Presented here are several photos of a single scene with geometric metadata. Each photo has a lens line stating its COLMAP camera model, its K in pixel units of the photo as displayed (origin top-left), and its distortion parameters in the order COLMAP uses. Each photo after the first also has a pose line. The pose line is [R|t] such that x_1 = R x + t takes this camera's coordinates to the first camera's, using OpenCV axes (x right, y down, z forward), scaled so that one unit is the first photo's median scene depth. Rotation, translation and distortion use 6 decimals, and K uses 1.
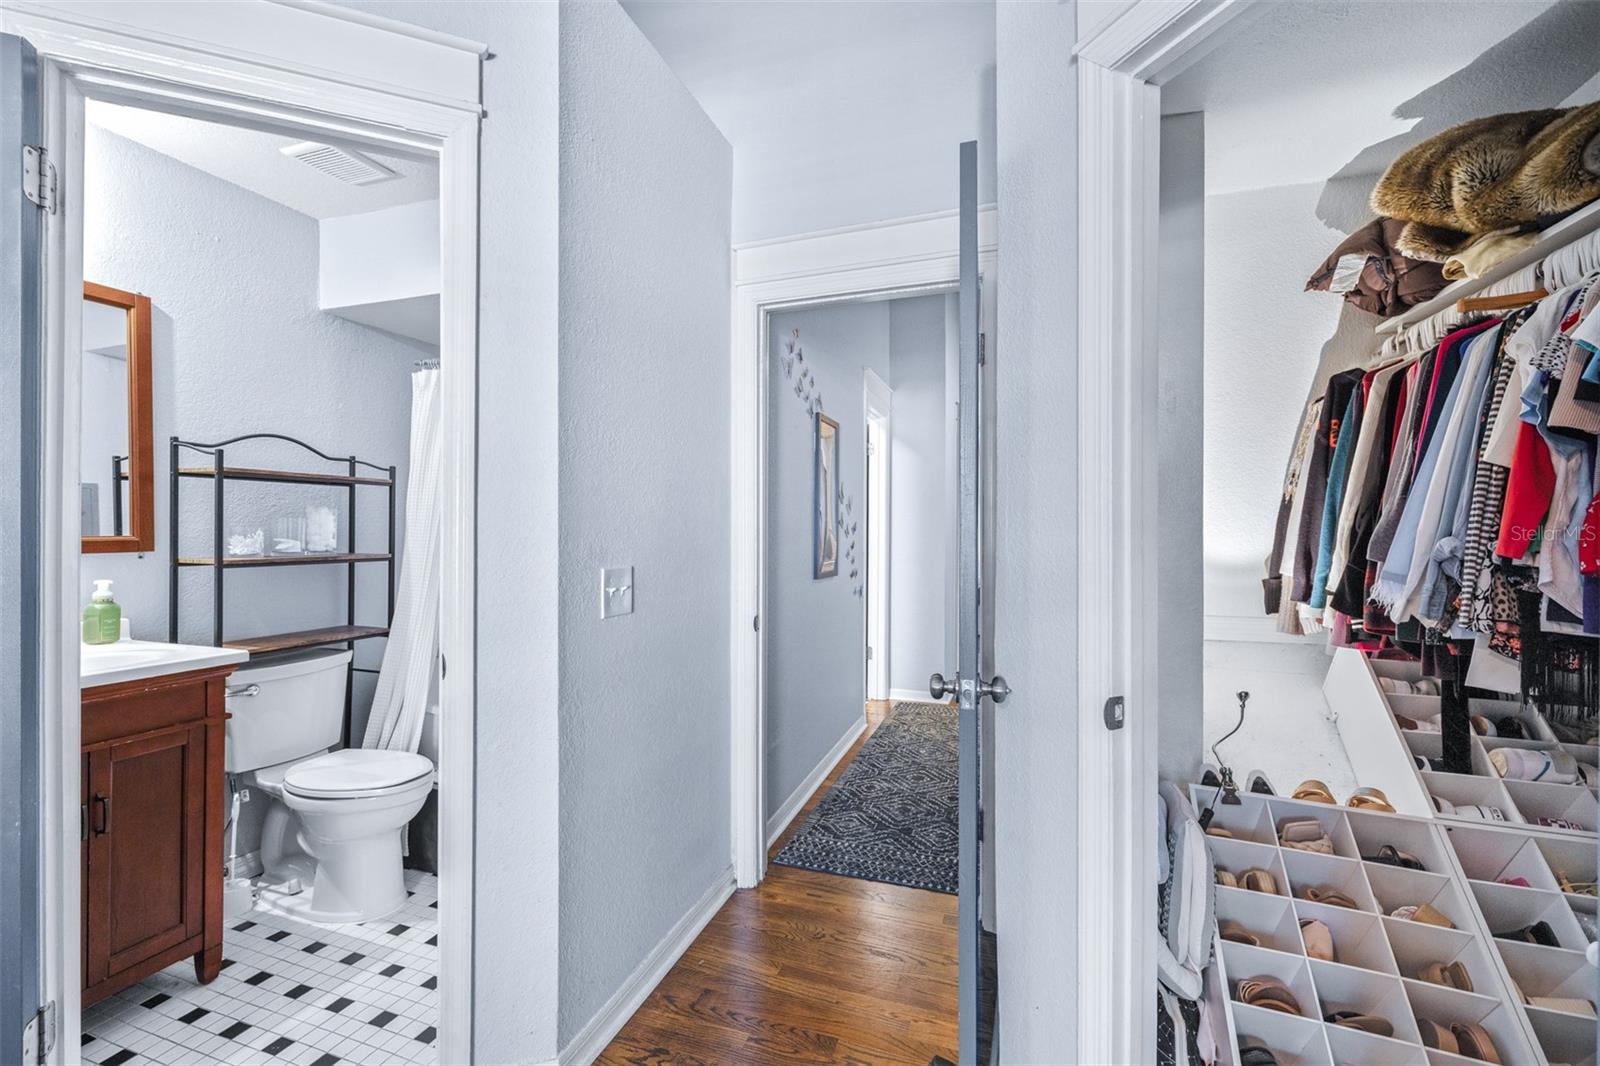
lens RADIAL K [[678.3, 0, 798.4], [0, 678.3, 530.2], [0, 0, 1]] dist [0.000481, 0.000413]
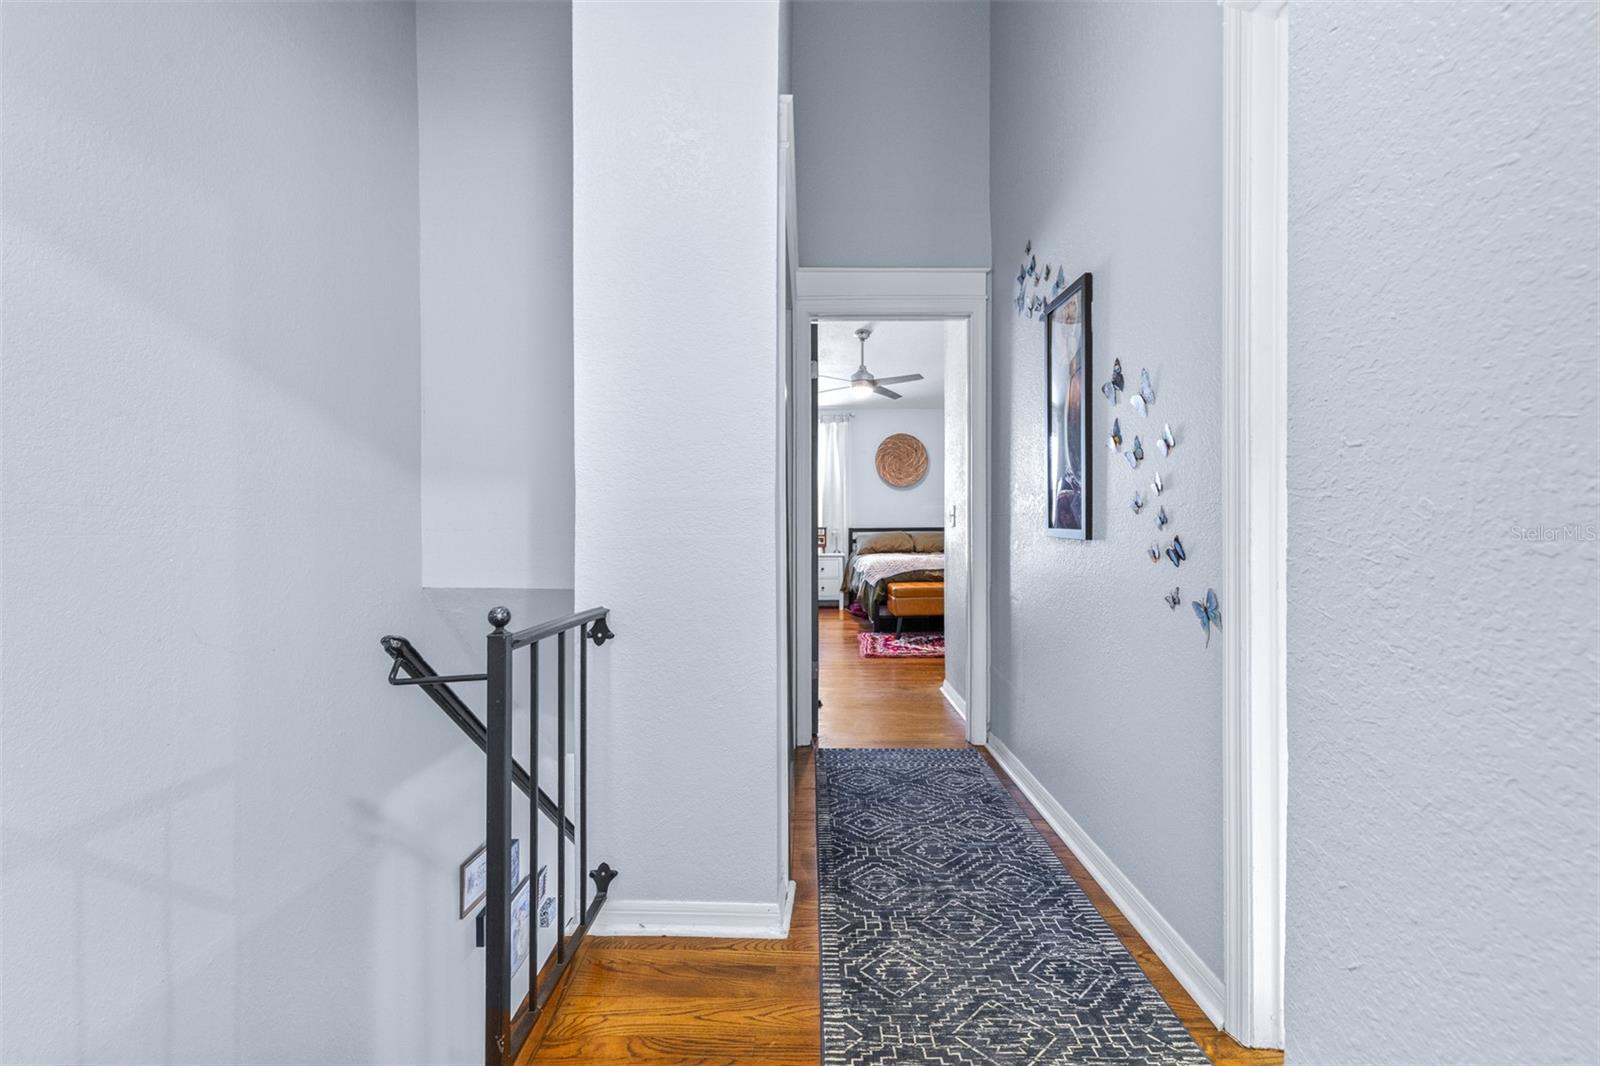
lens RADIAL K [[678.3, 0, 796.4], [0, 678.3, 525.8], [0, 0, 1]] dist [0.000481, 0.000413]
pose [[-0.949991, 0.004051, -0.312252, 0.547354], [0.002817, 0.999986, 0.004402, 0.060359], [0.312266, 0.003303, -0.949989, 1.718713]]
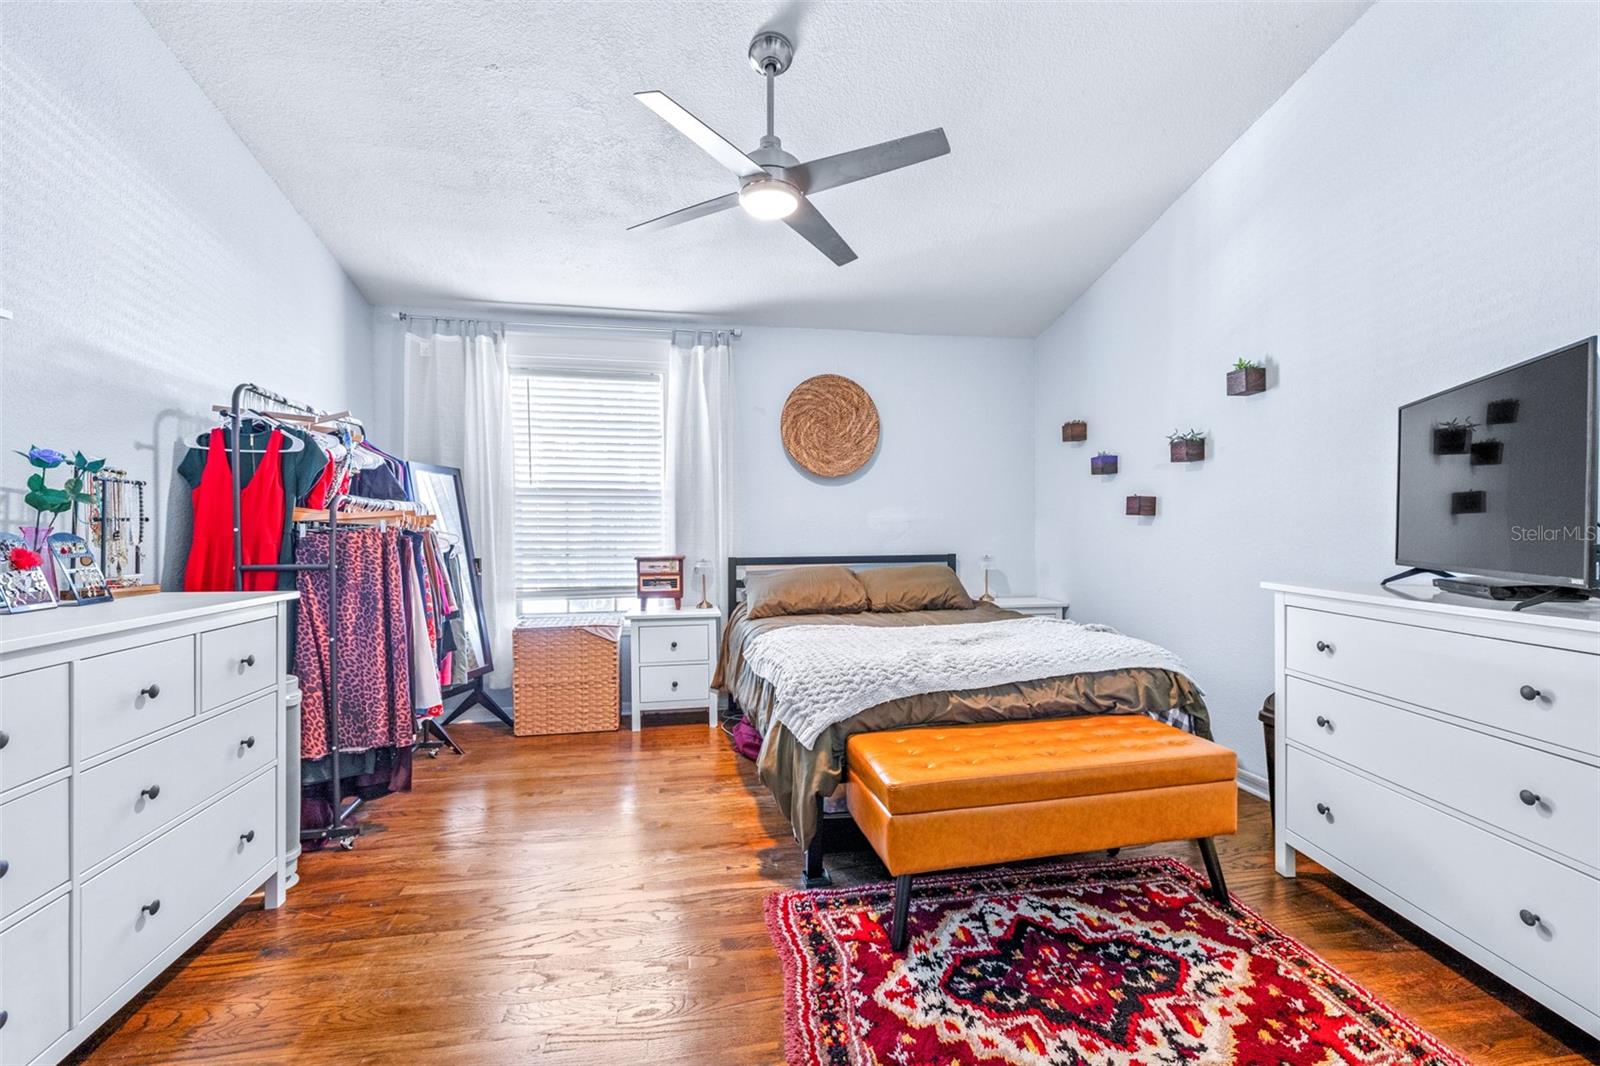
lens RADIAL K [[678.3, 0, 806.9], [0, 678.3, 534.7], [0, 0, 1]] dist [0.000481, 0.000413]
pose [[-0.868171, 0.003287, -0.496255, 0.298062], [0.001928, 0.999993, 0.003250, 0.046329], [0.496262, 0.001865, -0.868171, 1.102887]]
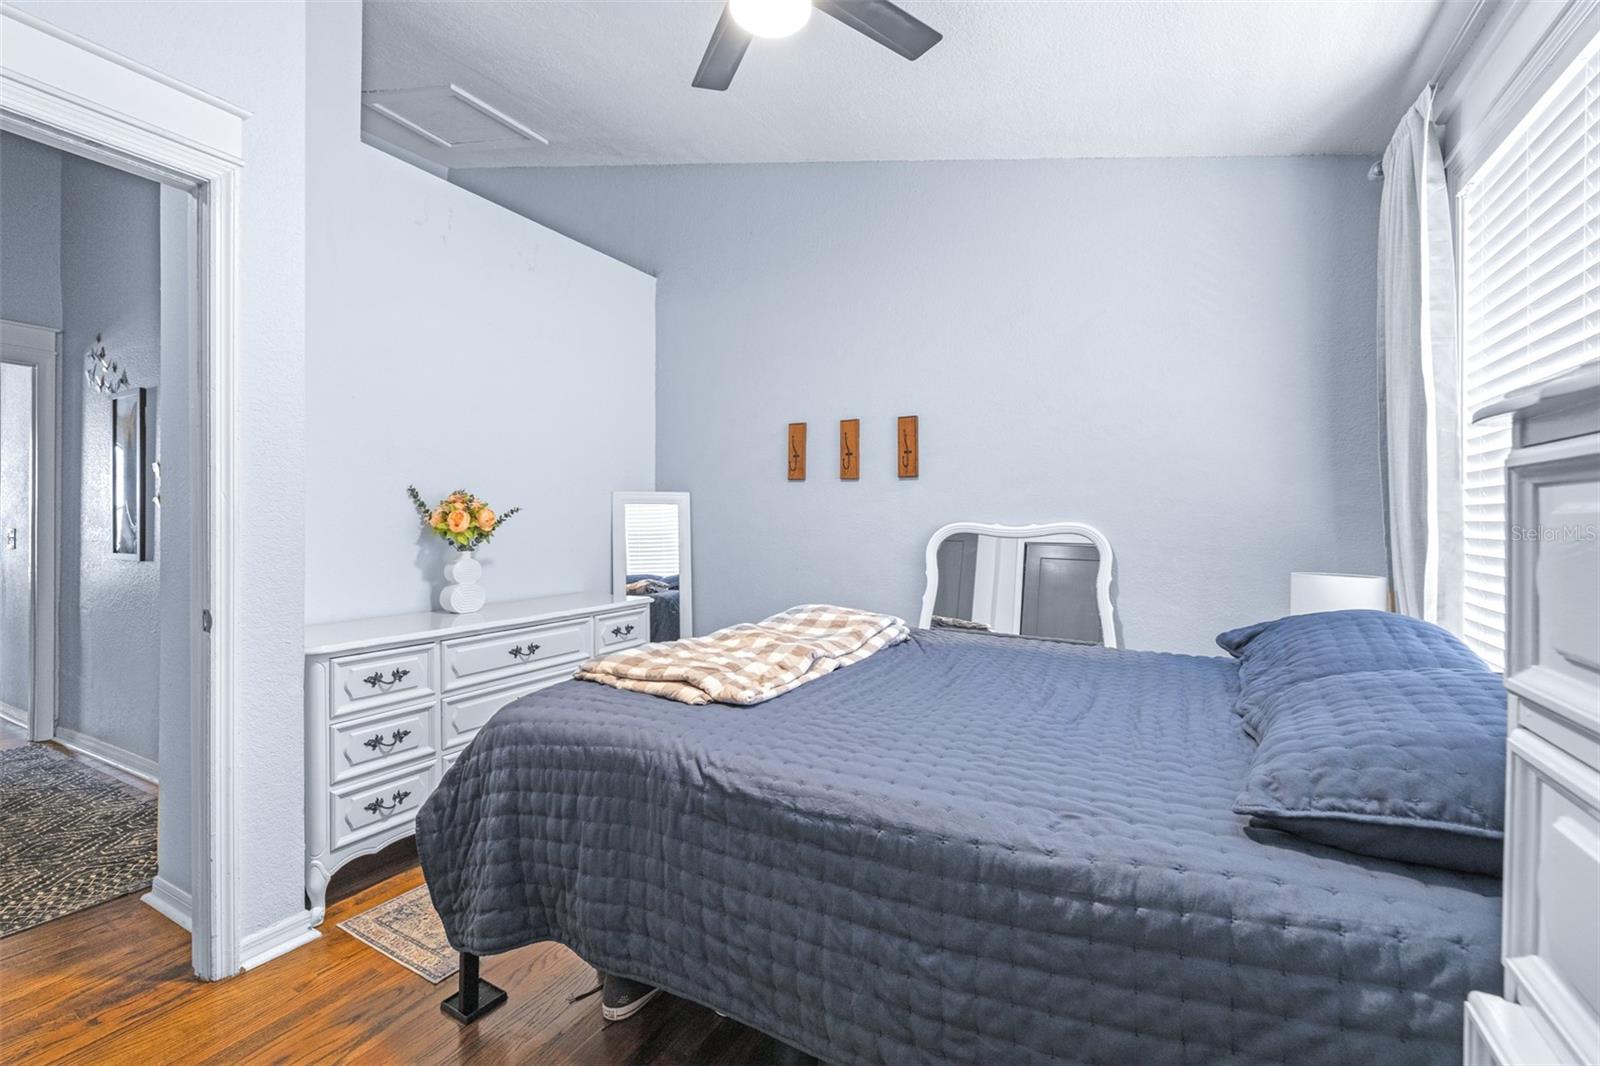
lens RADIAL K [[678.3, 0, 792.7], [0, 678.3, 527.0], [0, 0, 1]] dist [0.000481, 0.000413]
pose [[-0.173819, -0.002568, -0.984774, 0.908261], [-0.000911, 0.999997, -0.002447, 0.027542], [0.984777, 0.000472, -0.173821, 2.326138]]
